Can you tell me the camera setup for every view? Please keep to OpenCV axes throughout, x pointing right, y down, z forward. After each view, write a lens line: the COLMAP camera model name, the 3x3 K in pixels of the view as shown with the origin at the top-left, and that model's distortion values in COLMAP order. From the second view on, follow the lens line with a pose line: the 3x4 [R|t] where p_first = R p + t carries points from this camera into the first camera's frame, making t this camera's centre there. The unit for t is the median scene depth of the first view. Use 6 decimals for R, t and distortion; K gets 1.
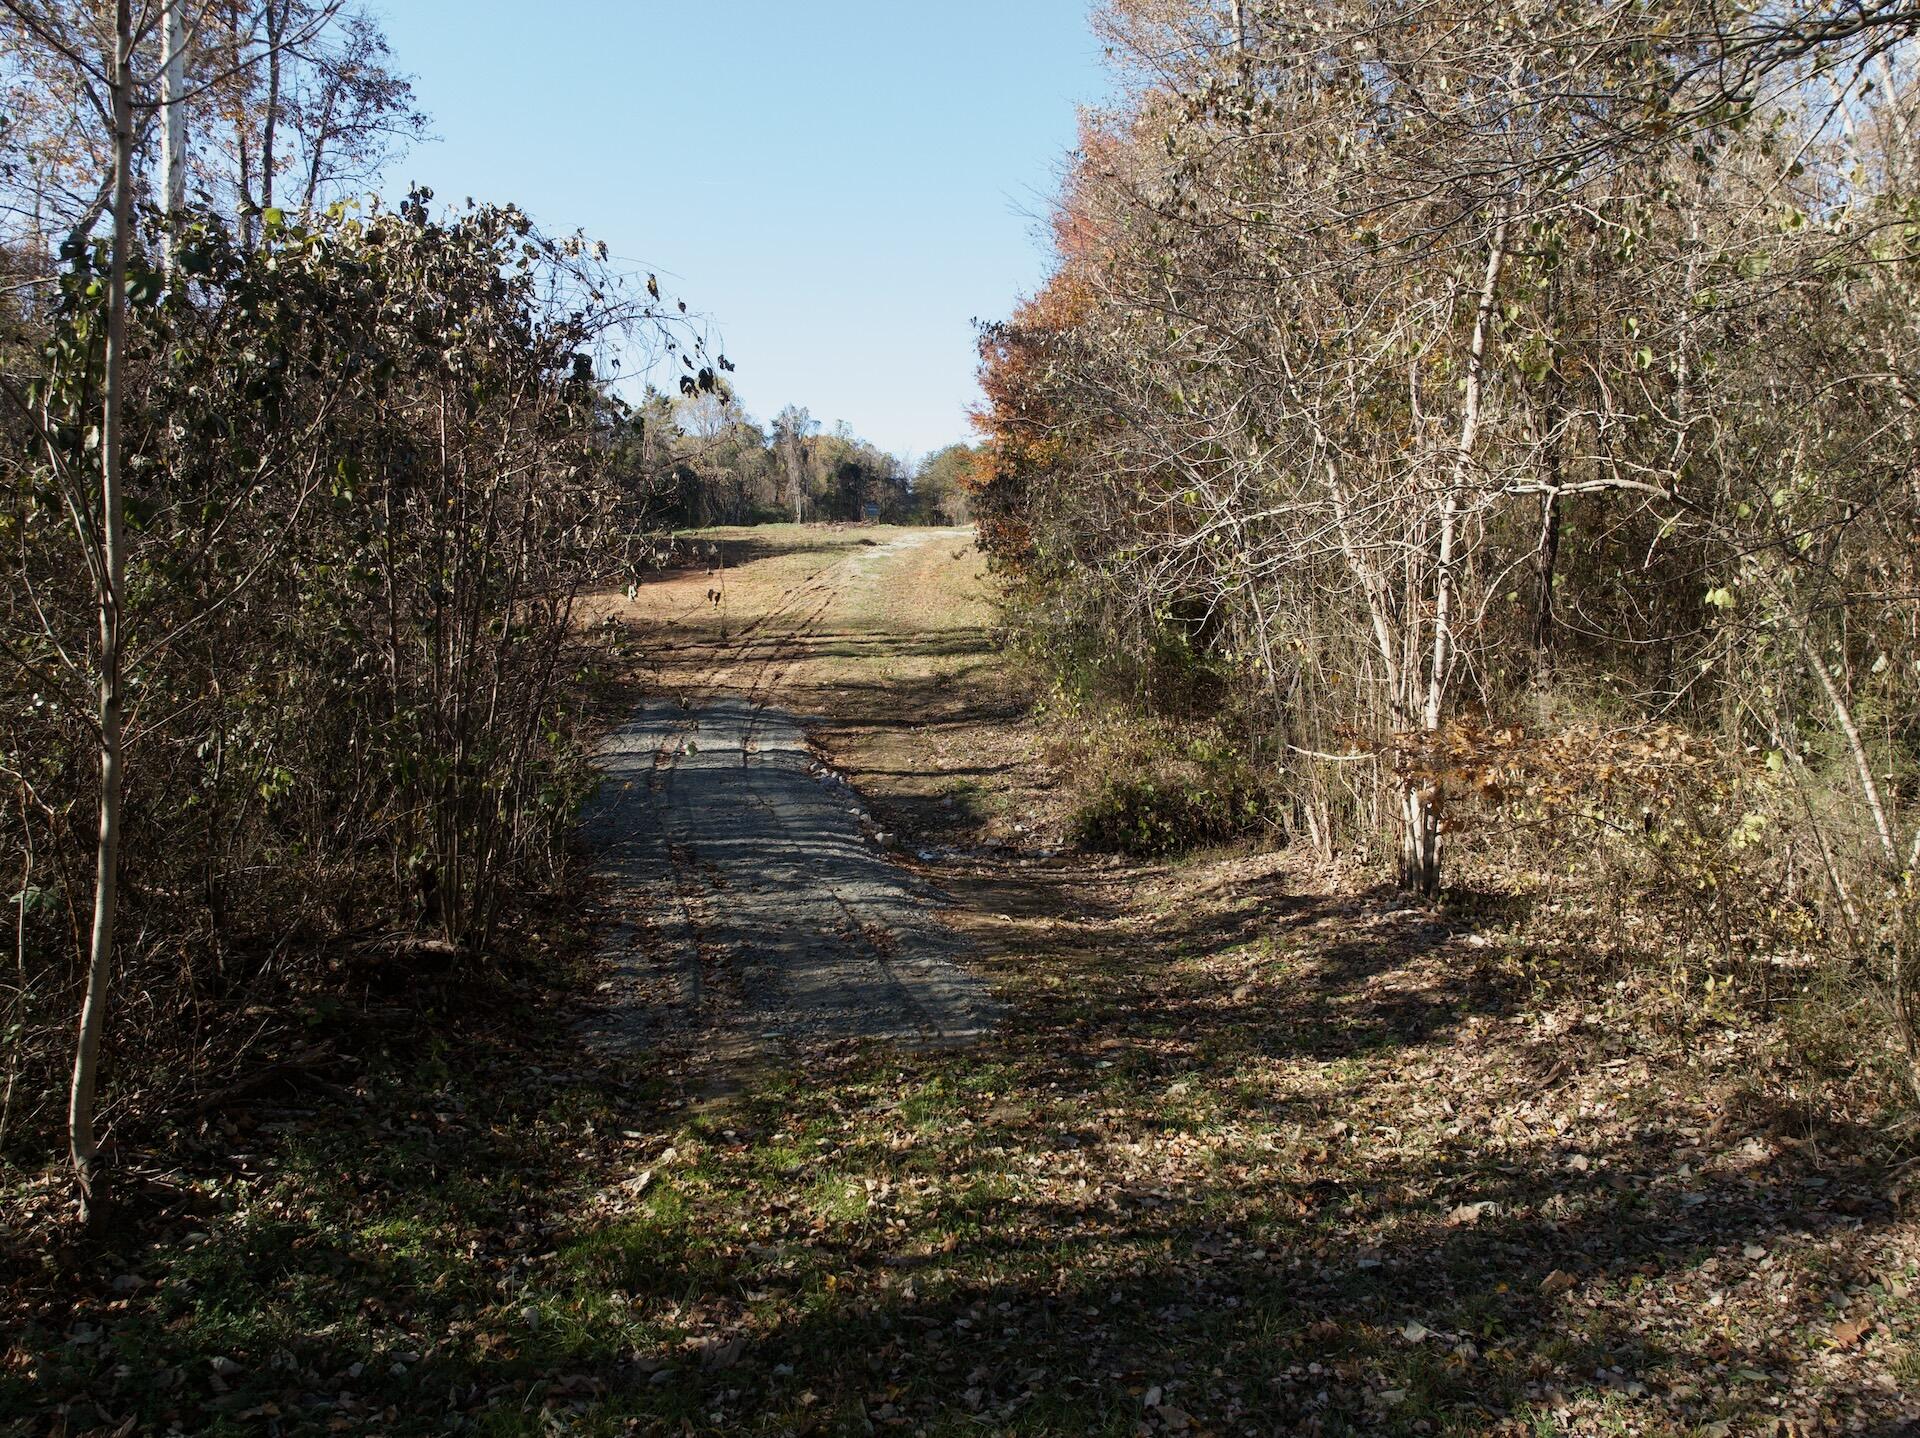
lens RADIAL K [[1343.5, 0, 960.0], [0, 1343.5, 719.0], [0, 0, 1]] dist [0.000922, -0.036232]
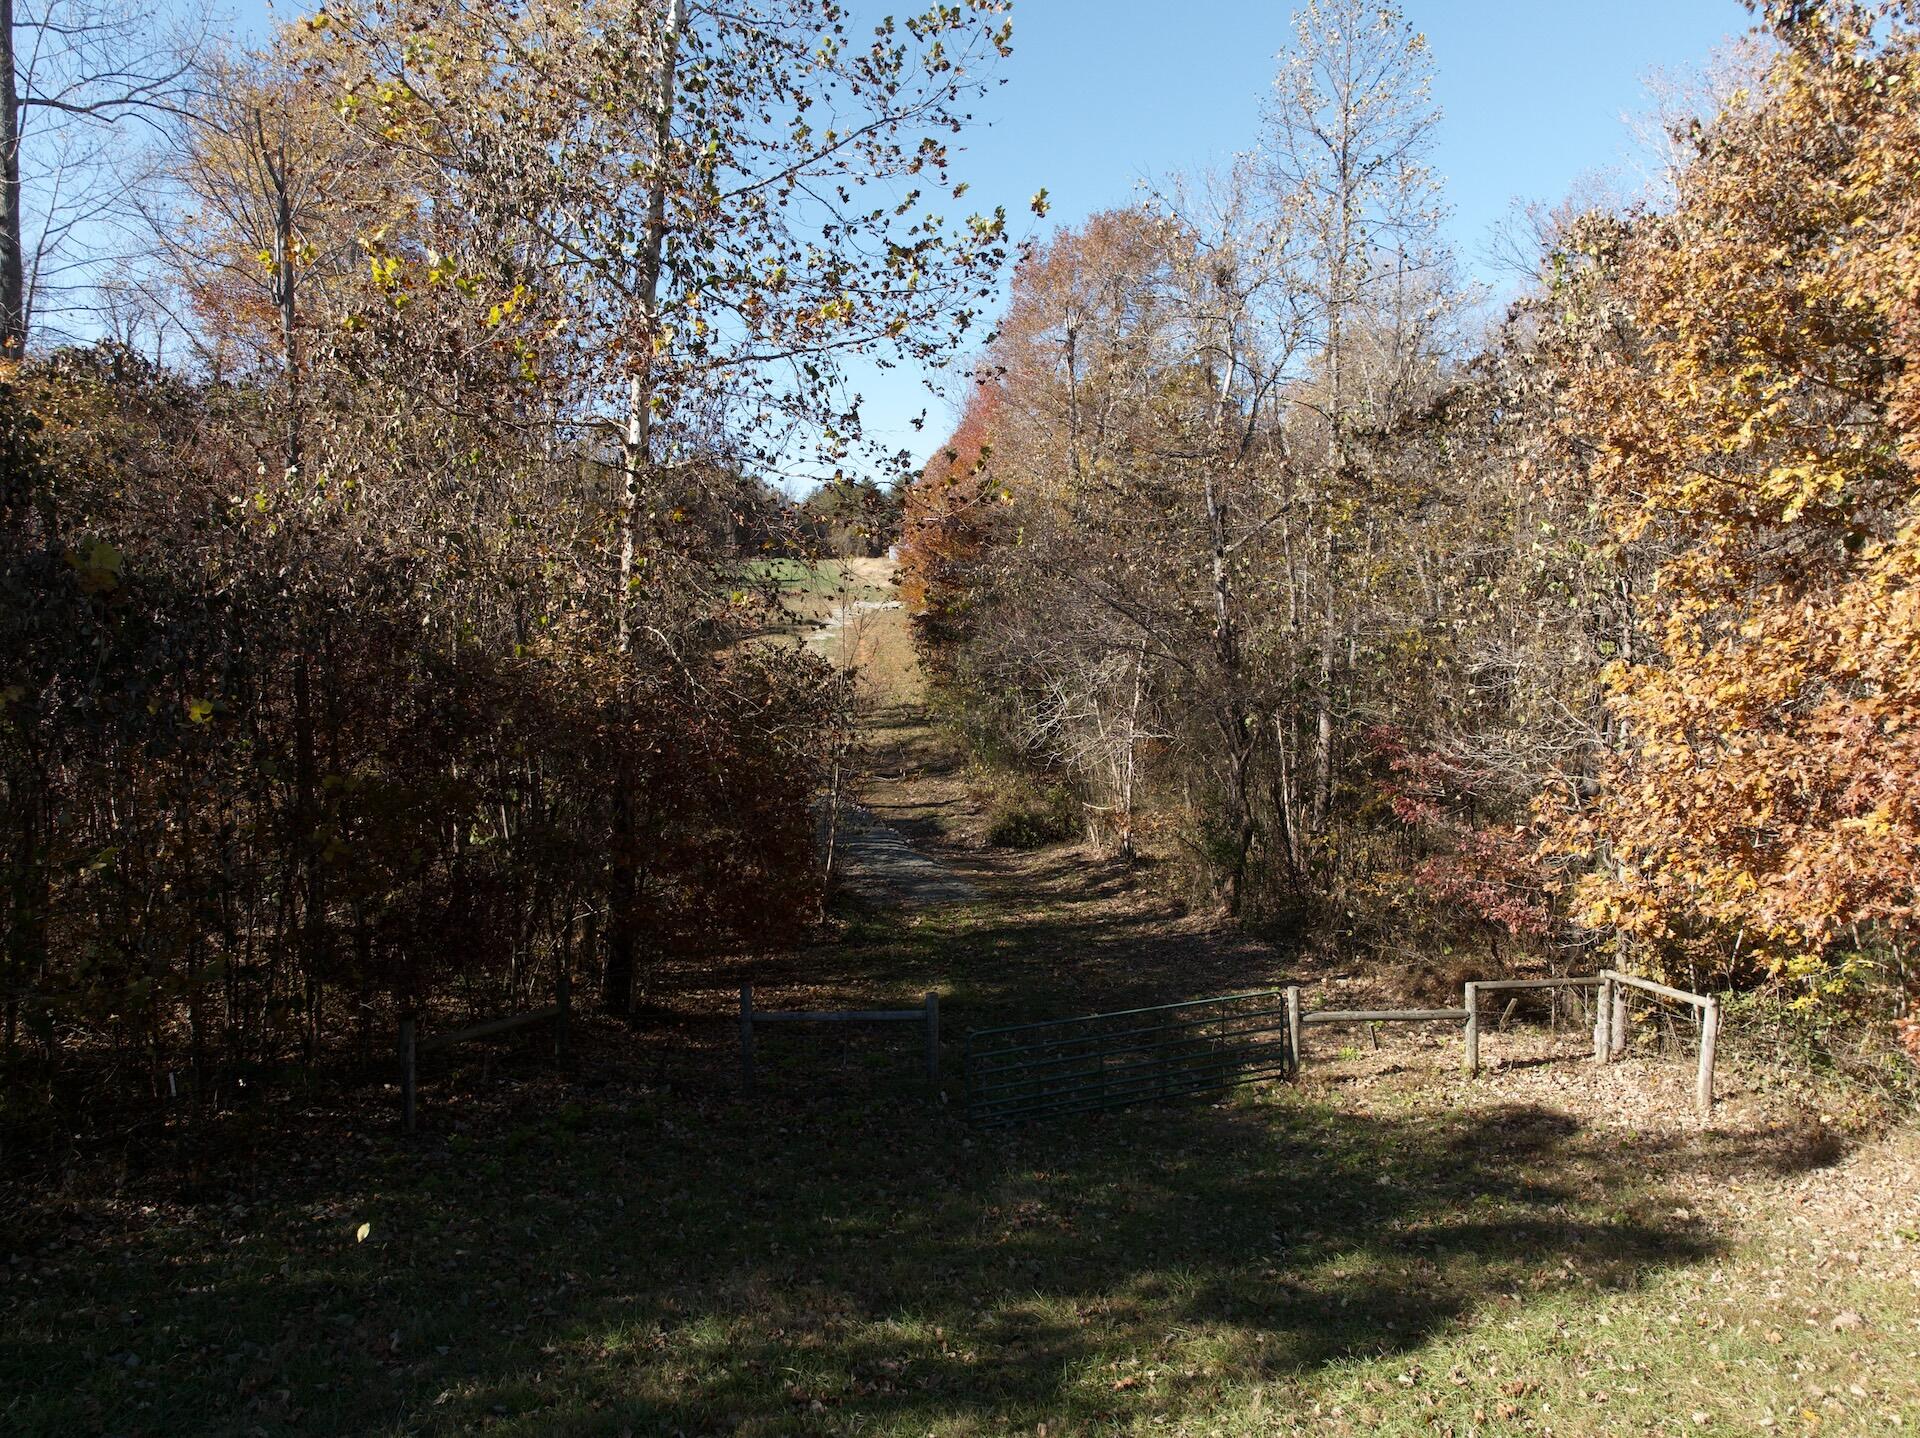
lens RADIAL K [[1343.5, 0, 960.0], [0, 1343.5, 719.0], [0, 0, 1]] dist [0.000922, -0.036232]
pose [[0.995009, -0.007633, 0.099497, -0.161804], [0.007562, 0.999971, 0.001093, -0.097970], [-0.099503, -0.000335, 0.995037, -1.029053]]
